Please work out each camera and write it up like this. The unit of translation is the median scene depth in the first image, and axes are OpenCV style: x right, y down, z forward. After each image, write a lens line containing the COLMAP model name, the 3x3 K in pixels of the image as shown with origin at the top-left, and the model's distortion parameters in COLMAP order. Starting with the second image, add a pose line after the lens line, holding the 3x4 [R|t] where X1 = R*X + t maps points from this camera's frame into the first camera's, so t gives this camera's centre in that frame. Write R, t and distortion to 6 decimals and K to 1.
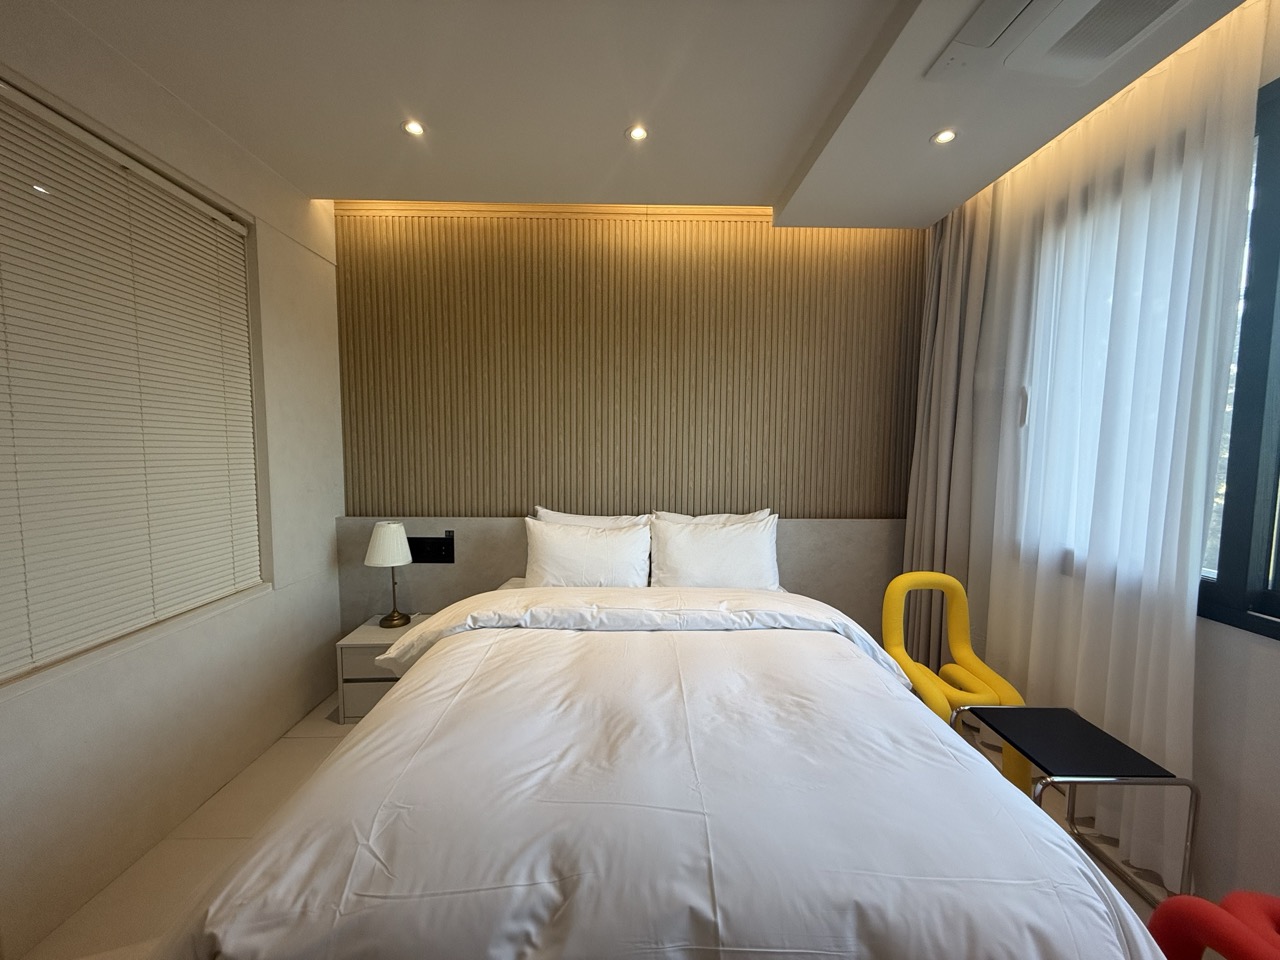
lens RADIAL K [[512.1, 0, 632.6], [0, 512.1, 482.1], [0, 0, 1]] dist [0.001334, 0.000078]
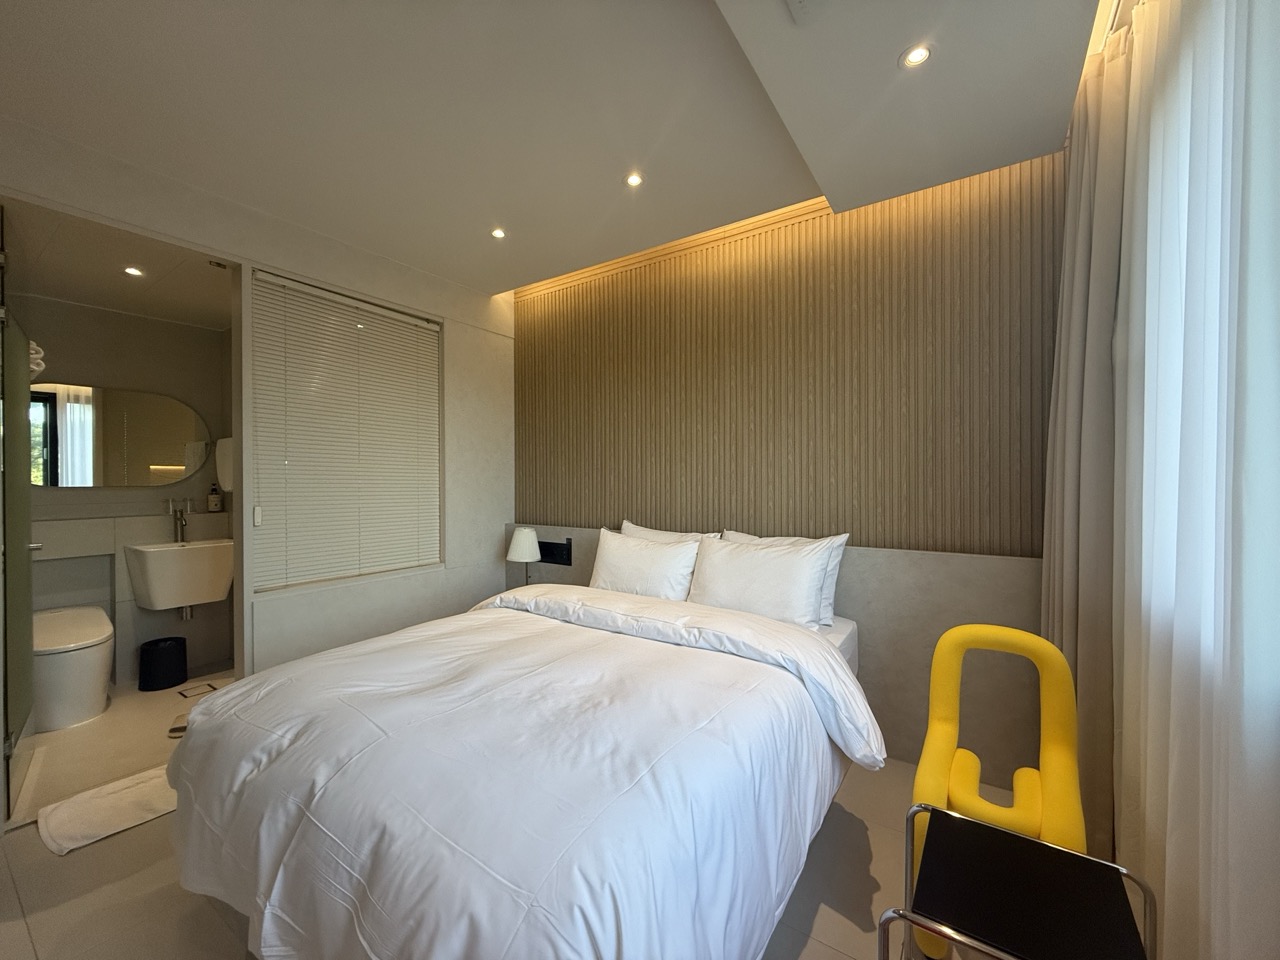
lens RADIAL K [[512.1, 0, 637.4], [0, 512.1, 483.6], [0, 0, 1]] dist [0.001334, 0.000078]
pose [[0.817076, -0.004457, -0.576512, 0.652773], [-0.034507, 0.997799, -0.056619, 0.040785], [0.575496, 0.066156, 0.815124, 0.139847]]
